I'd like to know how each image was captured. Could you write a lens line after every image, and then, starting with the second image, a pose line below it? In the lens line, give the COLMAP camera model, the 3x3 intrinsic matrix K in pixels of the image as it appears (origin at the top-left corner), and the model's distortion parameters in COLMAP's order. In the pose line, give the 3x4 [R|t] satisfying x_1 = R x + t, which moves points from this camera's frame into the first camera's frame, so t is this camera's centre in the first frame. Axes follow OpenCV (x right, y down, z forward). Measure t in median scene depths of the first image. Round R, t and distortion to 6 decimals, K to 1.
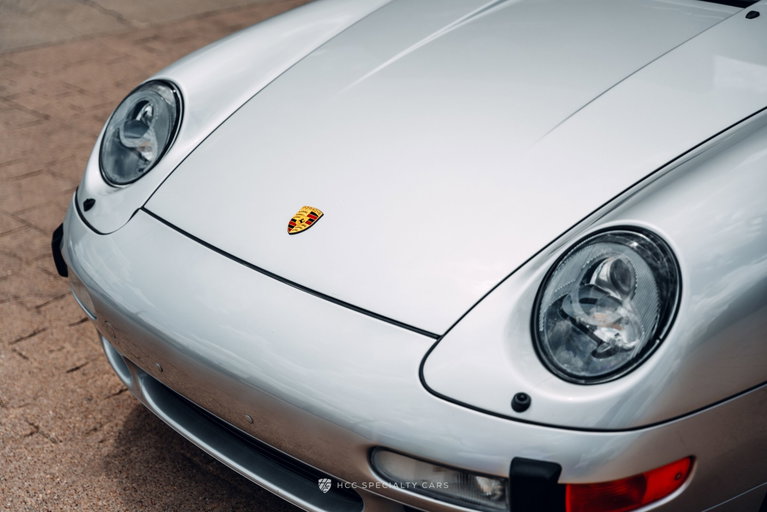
lens RADIAL K [[1216.9, 0, 383.5], [0, 1216.9, 256.0], [0, 0, 1]] dist [0.006818, 0.093423]
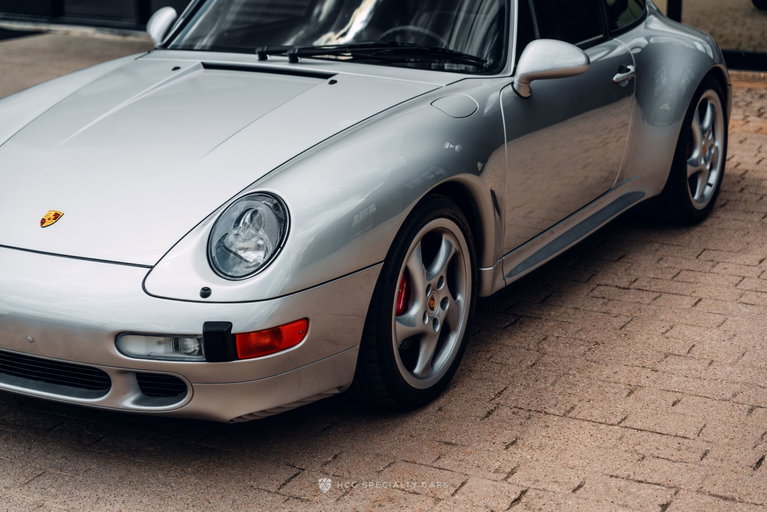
lens RADIAL K [[1216.9, 0, 383.5], [0, 1216.9, 256.0], [0, 0, 1]] dist [0.006818, 0.093423]
pose [[0.957851, -0.082786, 0.275078, -0.106924], [0.109070, 0.990676, -0.081644, 0.222017], [-0.265754, 0.108205, 0.957949, -0.668516]]
